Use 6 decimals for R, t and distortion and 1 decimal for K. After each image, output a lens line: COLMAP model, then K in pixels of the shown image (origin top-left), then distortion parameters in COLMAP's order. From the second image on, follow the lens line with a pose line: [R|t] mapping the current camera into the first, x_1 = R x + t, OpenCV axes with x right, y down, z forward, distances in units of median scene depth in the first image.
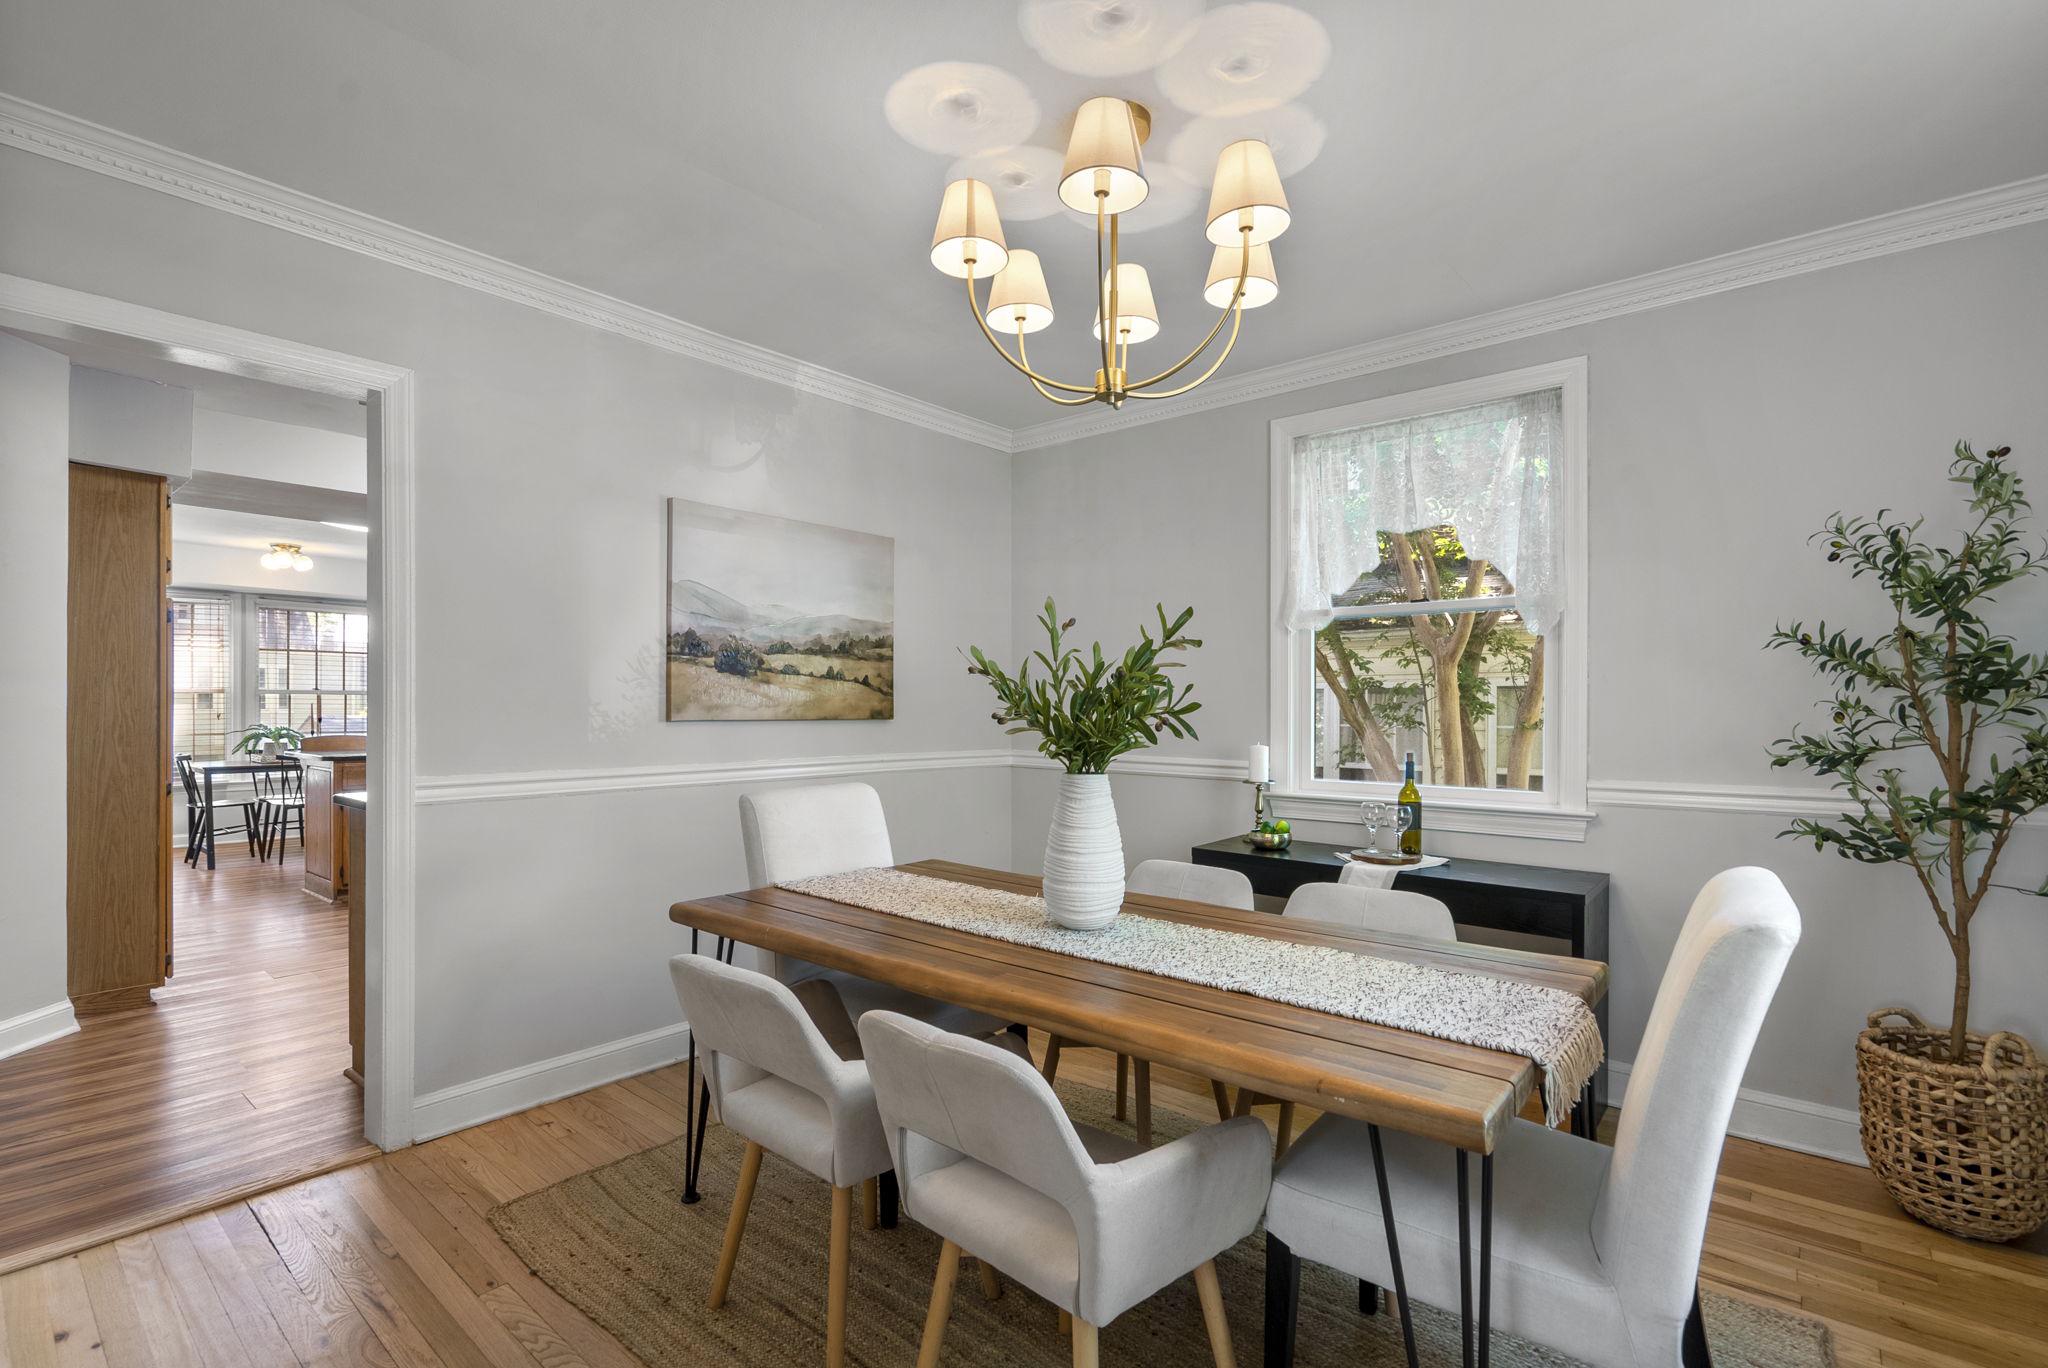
lens RADIAL K [[944.0, 0, 1051.0], [0, 944.0, 705.0], [0, 0, 1]] dist [-0.001179, 0.001147]
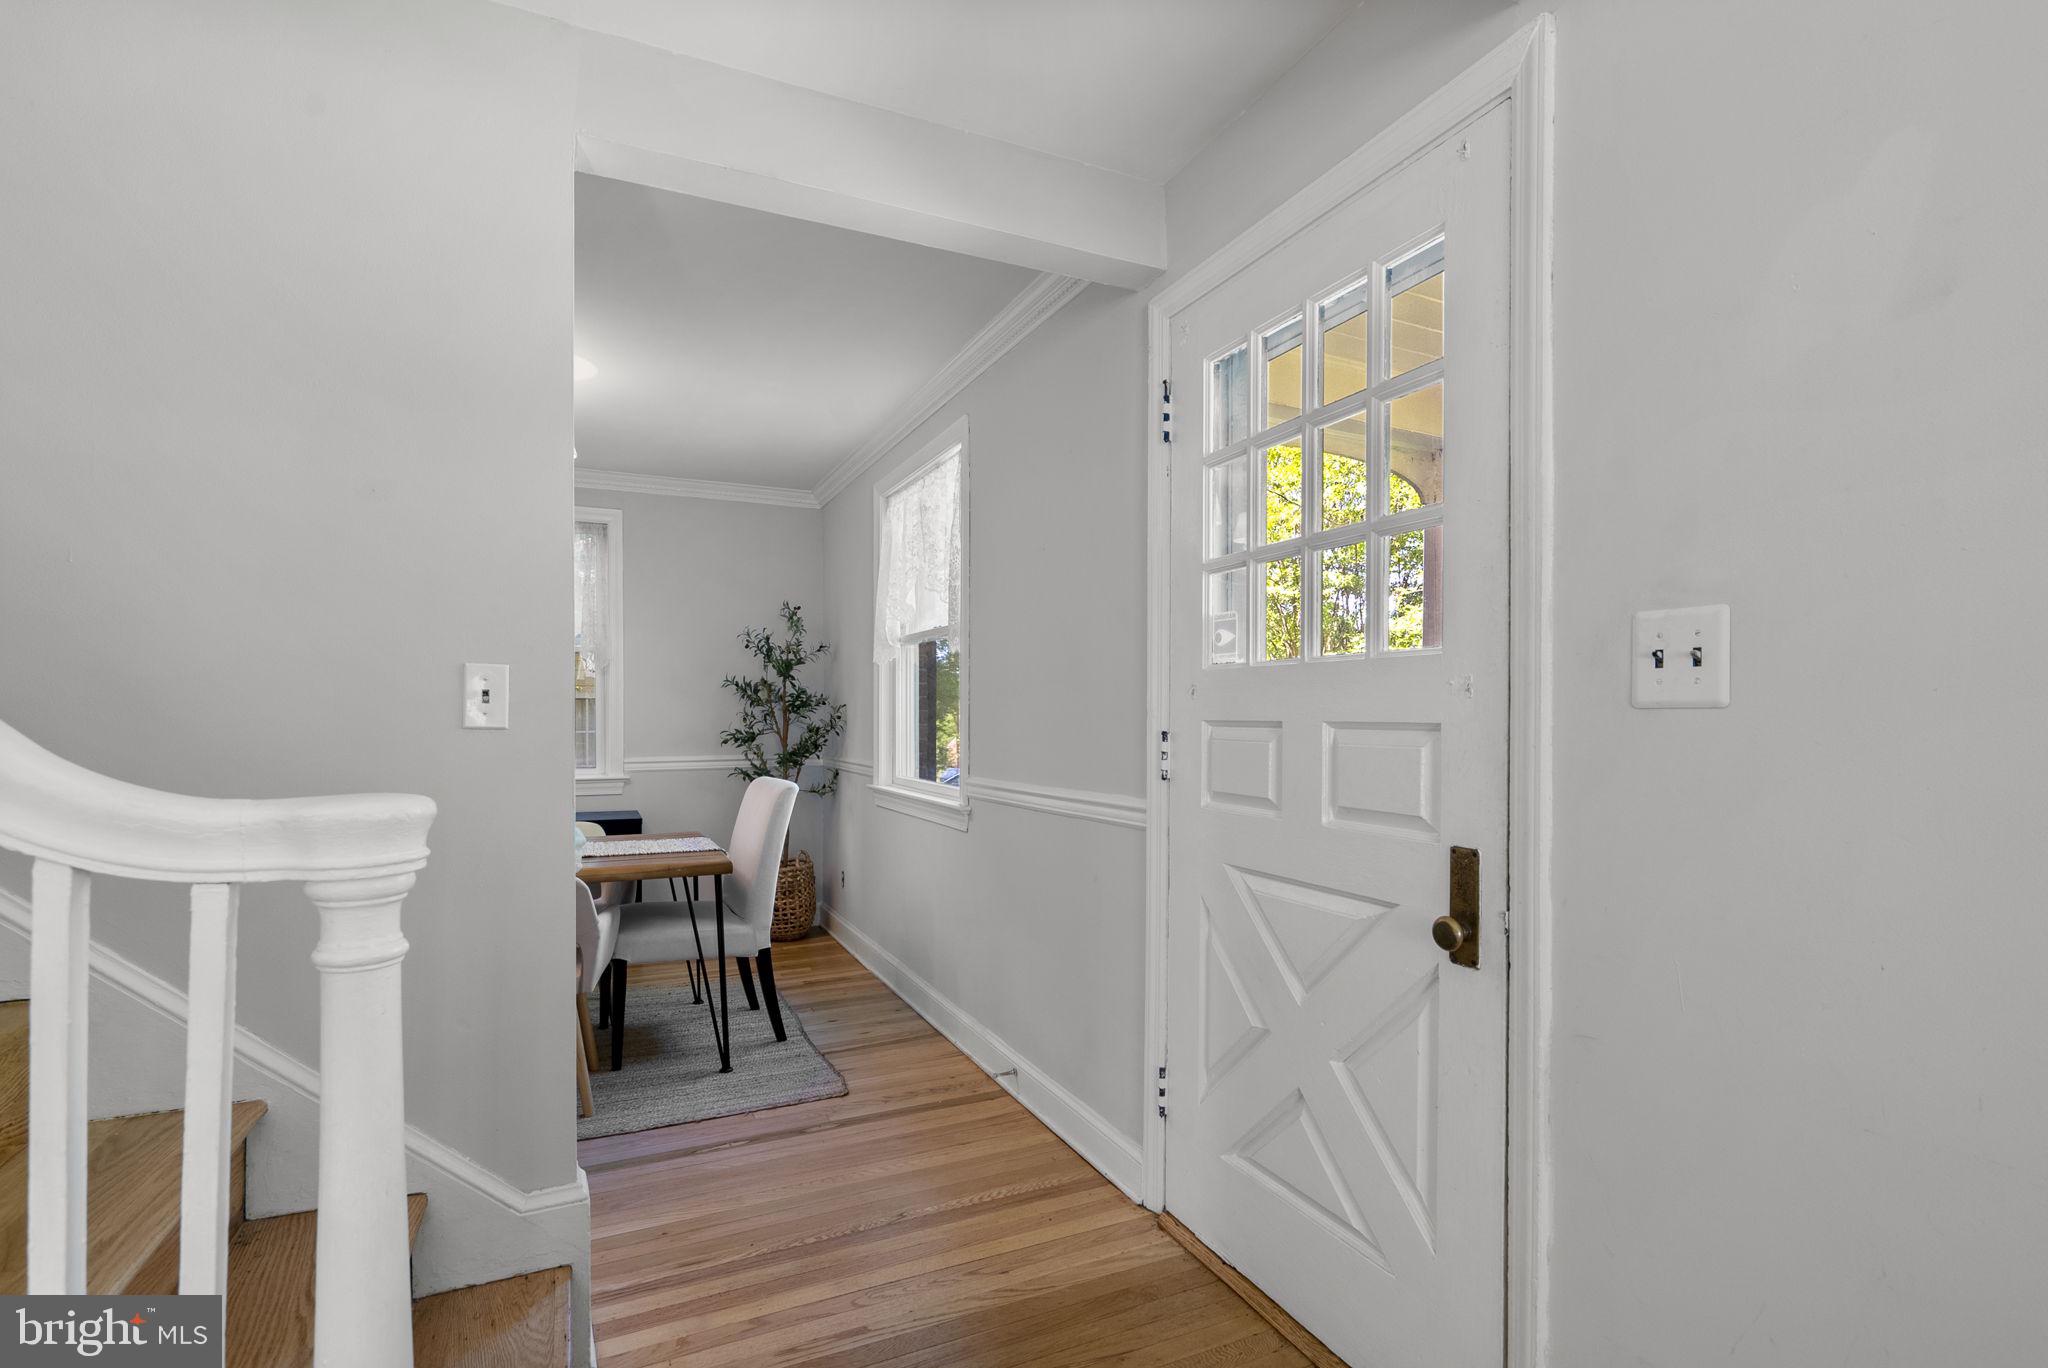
lens RADIAL K [[944.0, 0, 1018.1], [0, 944.0, 697.5], [0, 0, 1]] dist [-0.001179, 0.001147]
pose [[0.389879, 0.011004, 0.920800, -0.921698], [-0.003163, 0.999939, -0.010610, -0.017985], [-0.920861, 0.001224, 0.389890, -0.418375]]
